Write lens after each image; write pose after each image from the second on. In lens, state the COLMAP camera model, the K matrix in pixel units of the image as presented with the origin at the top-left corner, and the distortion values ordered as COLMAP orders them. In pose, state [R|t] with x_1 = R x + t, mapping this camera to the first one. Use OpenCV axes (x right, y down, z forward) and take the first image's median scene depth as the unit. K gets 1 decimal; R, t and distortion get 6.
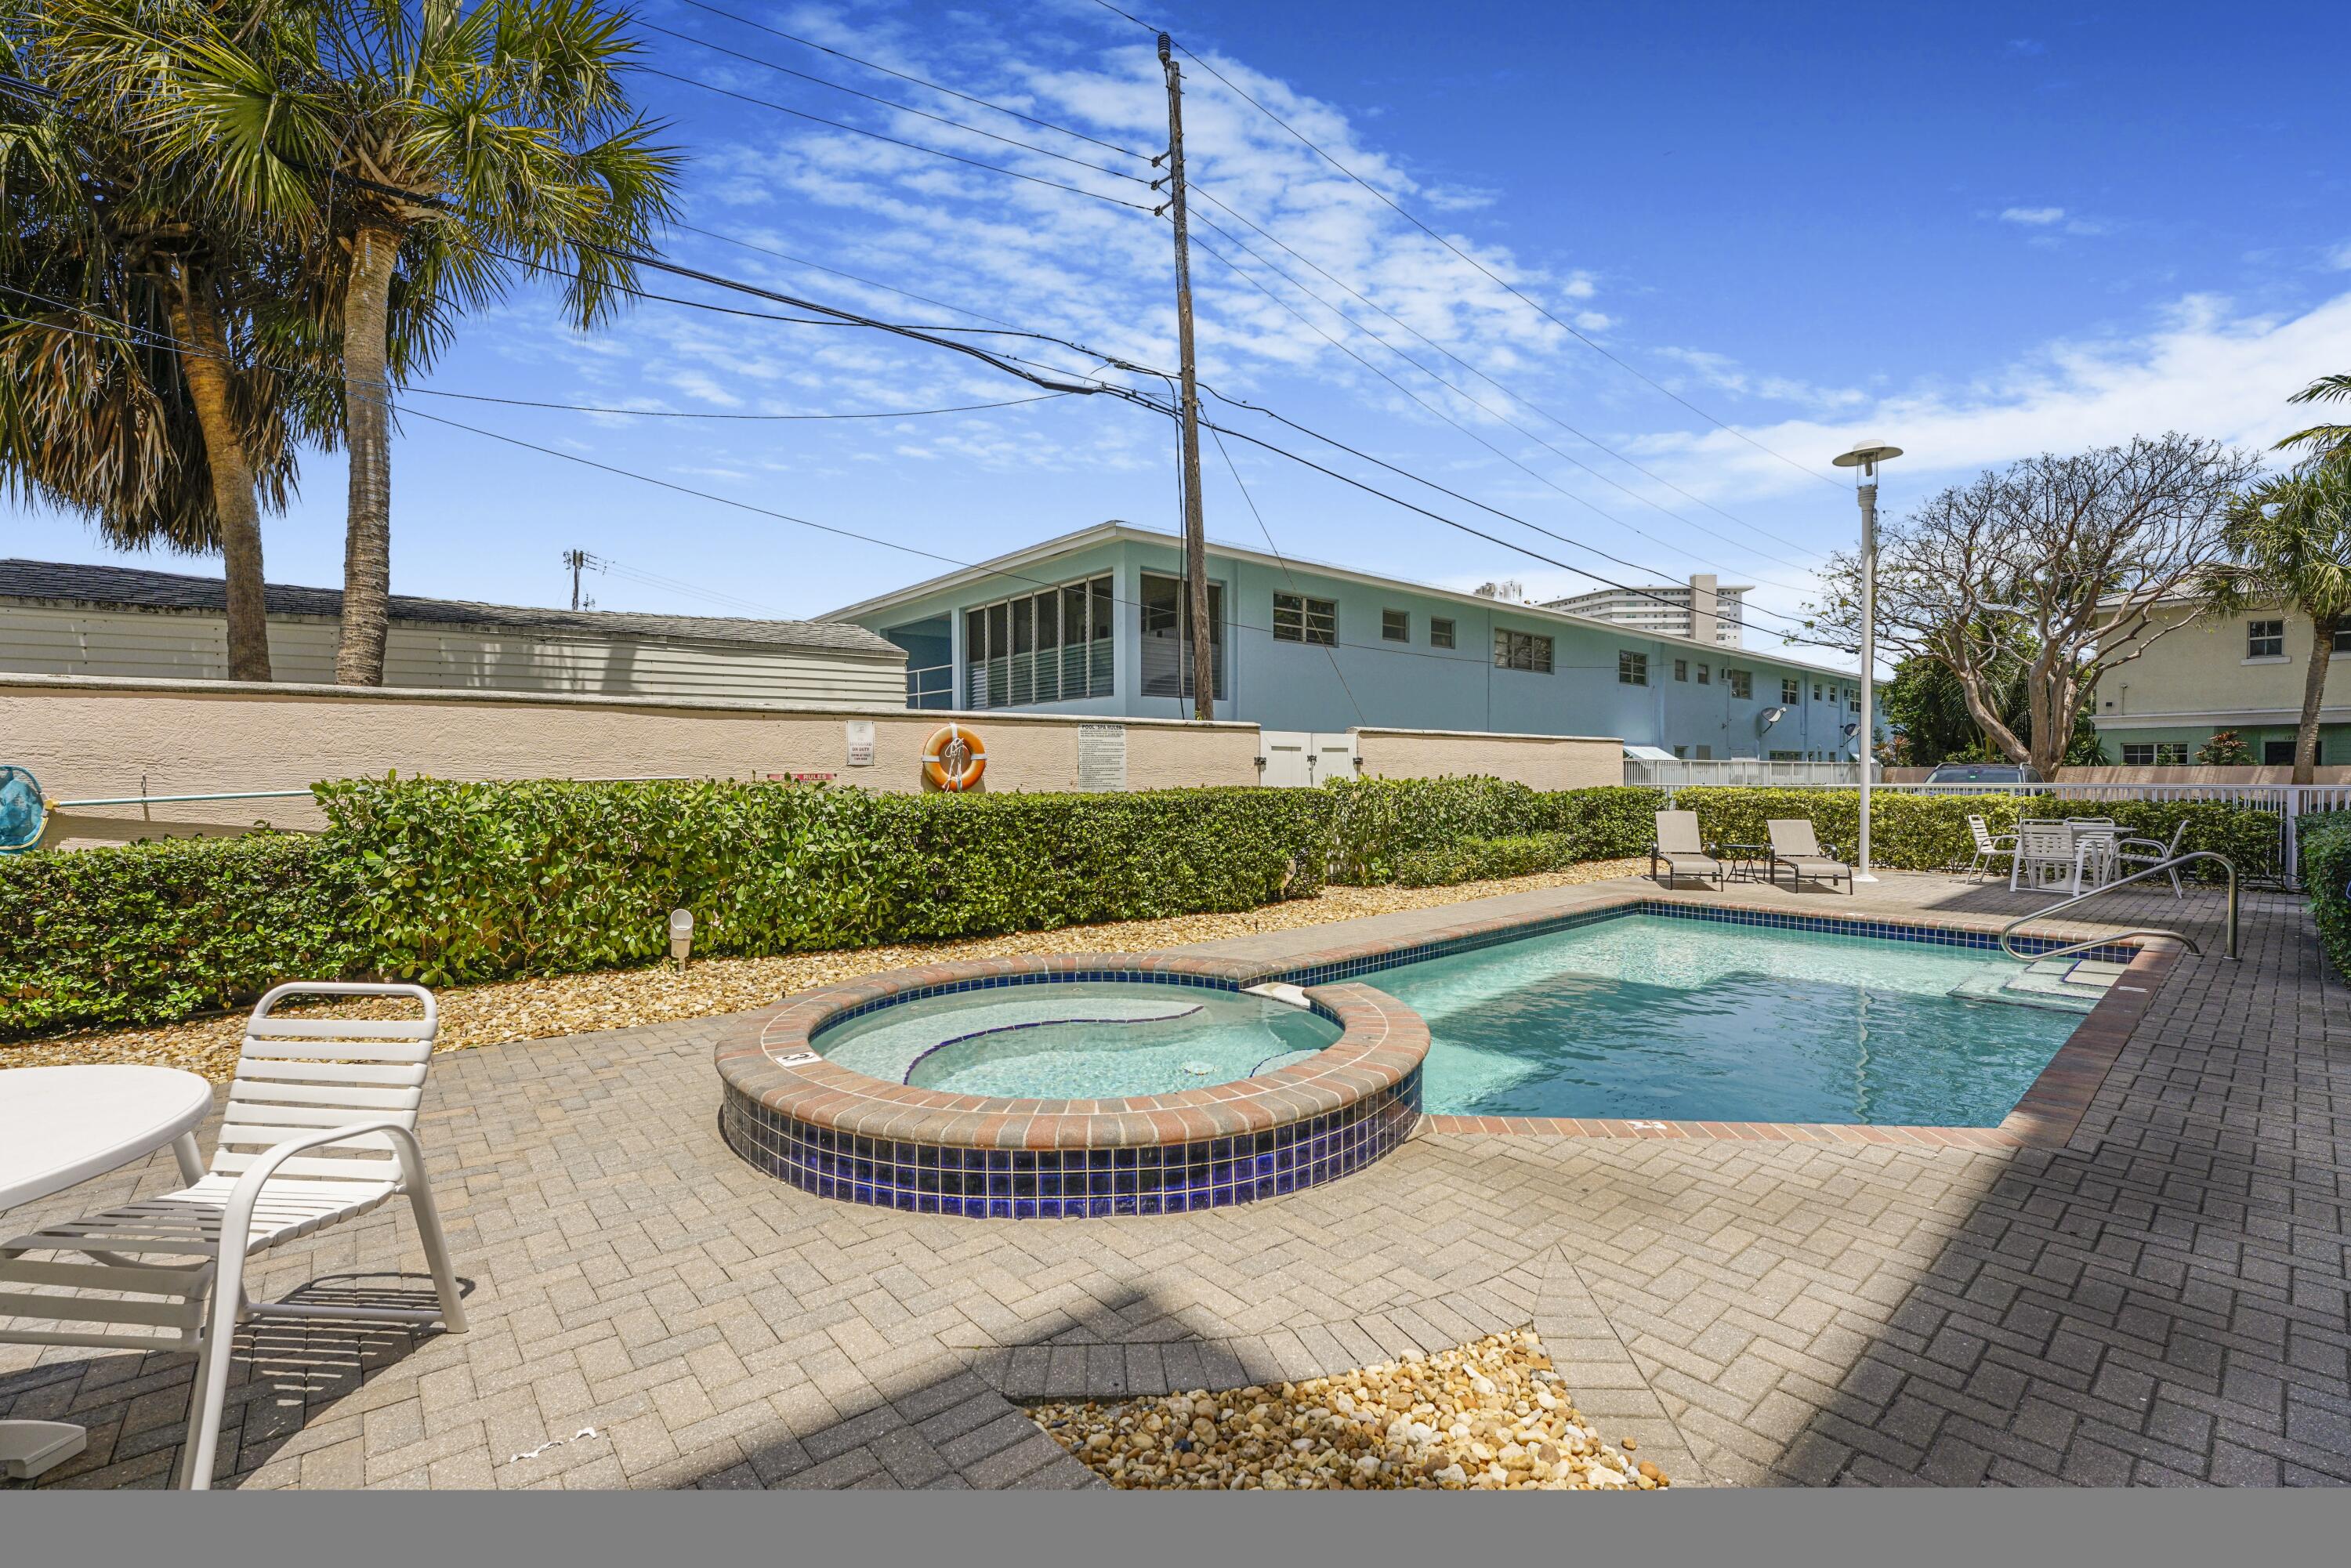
lens RADIAL K [[997.1, 0, 1162.8], [0, 997.1, 782.3], [0, 0, 1]] dist [-0.000985, 0.000219]
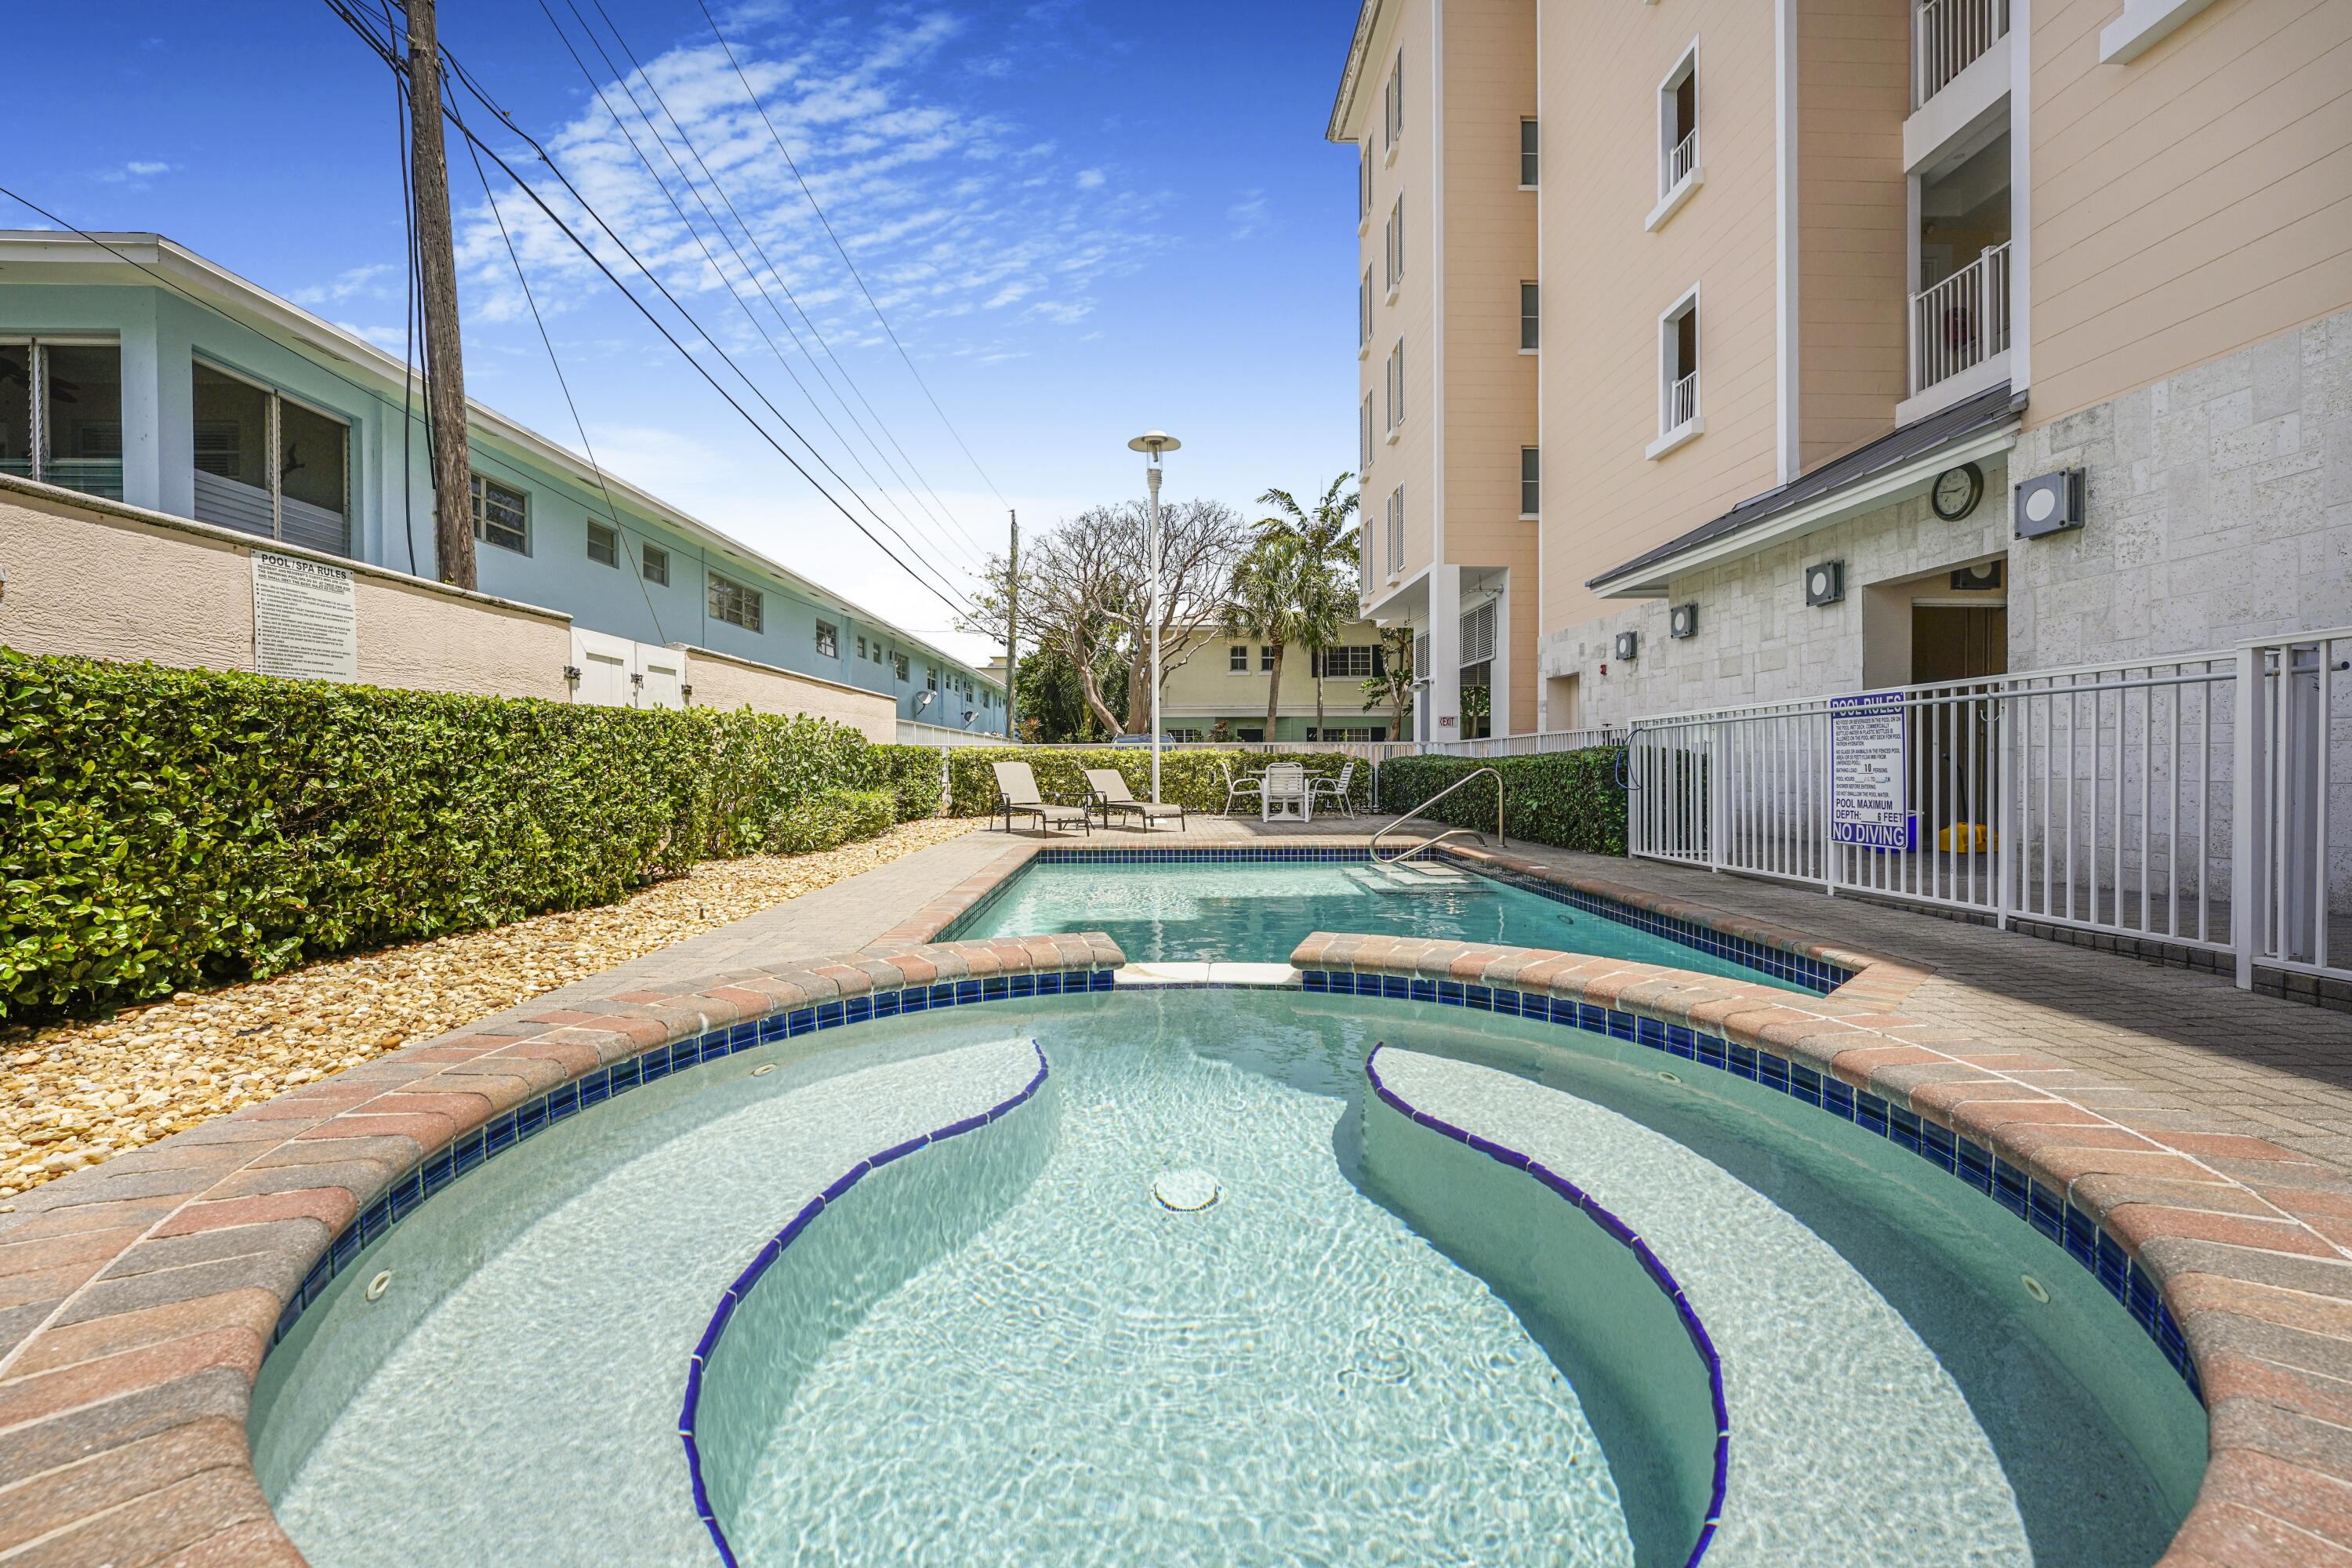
lens RADIAL K [[970.7, 0, 1176.0], [0, 970.7, 784.0], [0, 0, 1]] dist [-0.016775, 0.000145]
pose [[0.614437, -0.012863, 0.788861, -0.176650], [0.008137, 0.999917, 0.009967, 0.054015], [-0.788924, 0.000295, 0.614490, 0.367822]]
